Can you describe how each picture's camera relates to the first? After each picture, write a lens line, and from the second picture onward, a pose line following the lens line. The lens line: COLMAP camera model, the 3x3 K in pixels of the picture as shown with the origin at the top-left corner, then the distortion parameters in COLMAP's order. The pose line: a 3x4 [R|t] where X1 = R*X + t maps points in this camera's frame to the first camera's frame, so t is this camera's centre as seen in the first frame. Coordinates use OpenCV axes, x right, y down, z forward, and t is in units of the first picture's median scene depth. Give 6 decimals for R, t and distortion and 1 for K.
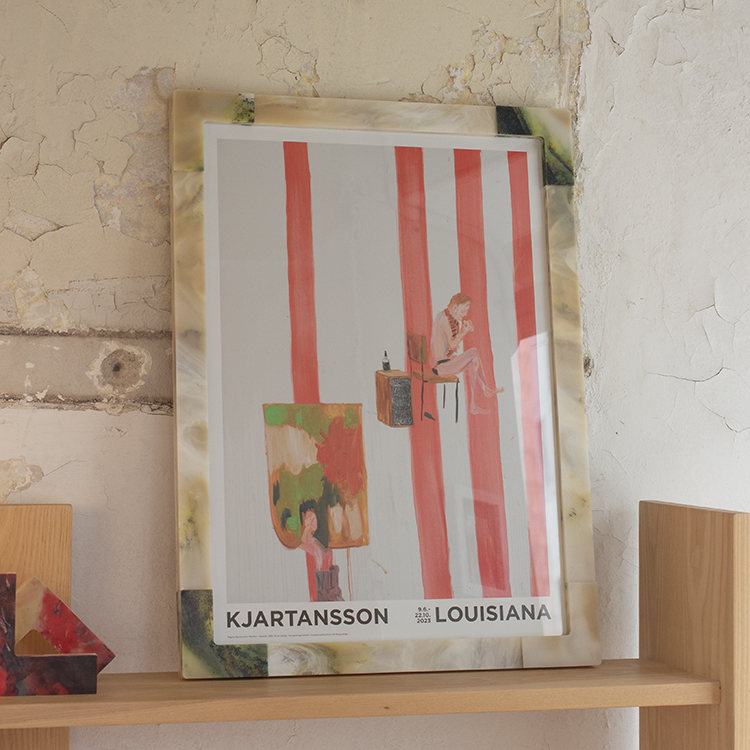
lens RADIAL K [[1800.2, 0, 375.0], [0, 1800.2, 344.6], [0, 0, 1]] dist [-0.031125, -0.213974]
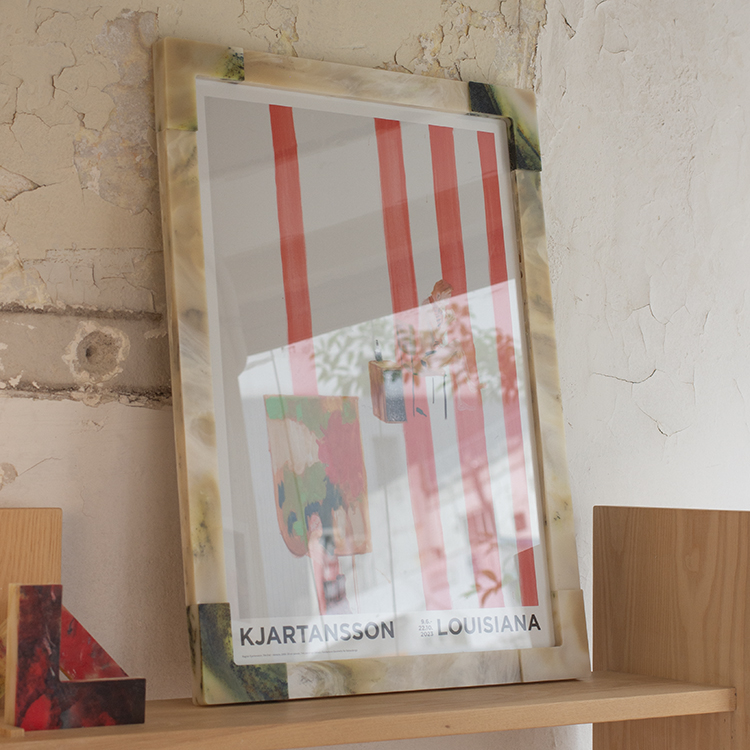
lens RADIAL K [[1838.3, 0, 375.0], [0, 1838.3, 375.0], [0, 0, 1]] dist [-0.024431, -0.348961]
pose [[0.956662, 0.013928, 0.290867, -0.271317], [-0.011725, 0.999888, -0.009317, 0.030643], [-0.290964, 0.005503, 0.956718, 0.112208]]
